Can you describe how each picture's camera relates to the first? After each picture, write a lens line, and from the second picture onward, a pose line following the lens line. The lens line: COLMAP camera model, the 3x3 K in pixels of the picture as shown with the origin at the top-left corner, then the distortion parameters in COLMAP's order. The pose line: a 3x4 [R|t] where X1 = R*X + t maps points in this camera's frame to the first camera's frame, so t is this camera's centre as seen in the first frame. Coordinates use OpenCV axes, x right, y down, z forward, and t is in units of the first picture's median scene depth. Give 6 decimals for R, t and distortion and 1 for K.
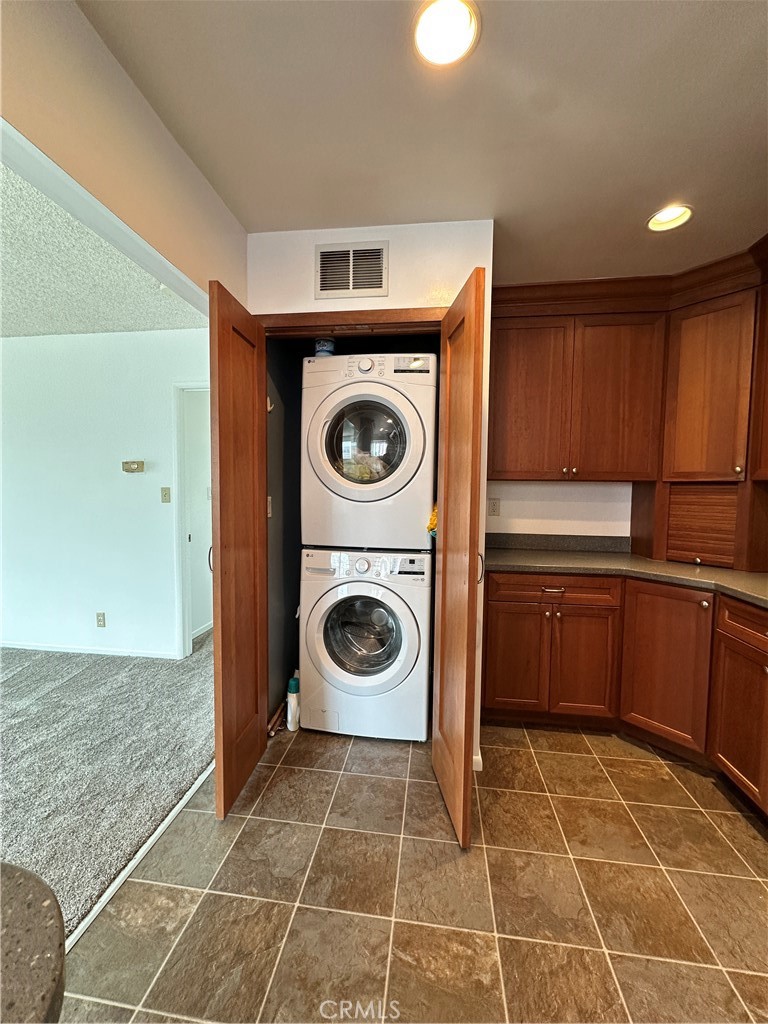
lens RADIAL K [[409.9, 0, 385.7], [0, 409.9, 514.0], [0, 0, 1]] dist [-0.007907, 0.000284]
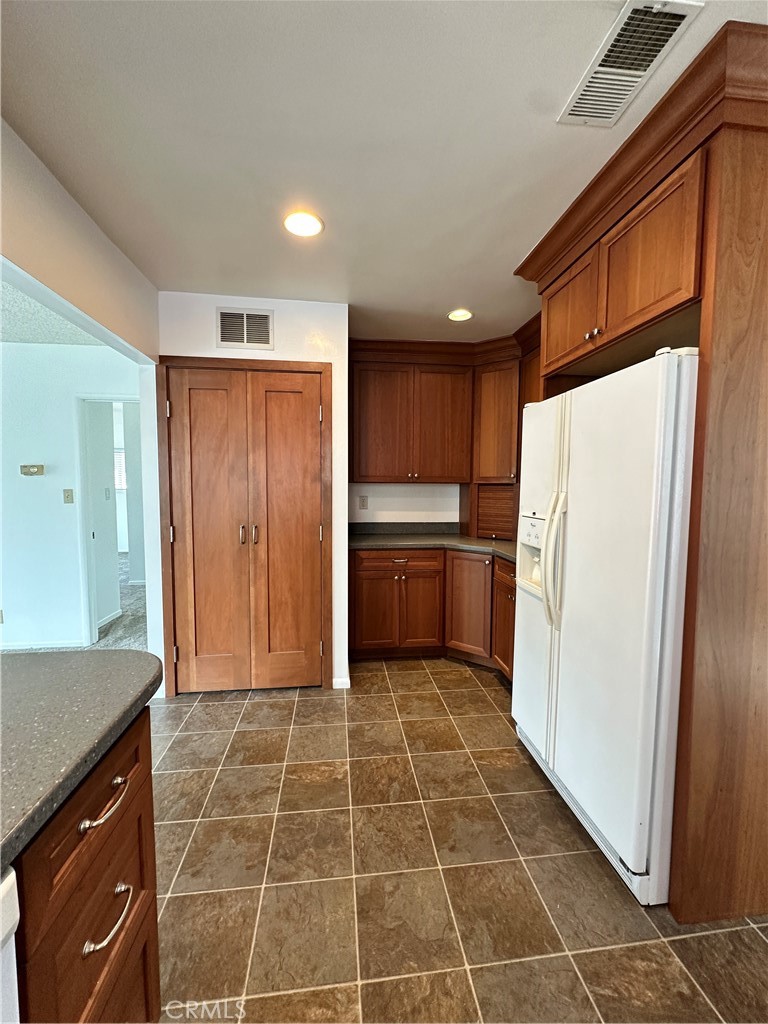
lens RADIAL K [[409.9, 0, 385.7], [0, 409.9, 514.0], [0, 0, 1]] dist [-0.007907, 0.000284]
pose [[0.969341, -0.022742, 0.244663, 0.018908], [0.020077, 0.999709, 0.013383, 0.004550], [-0.244896, -0.008061, 0.969516, -0.381073]]
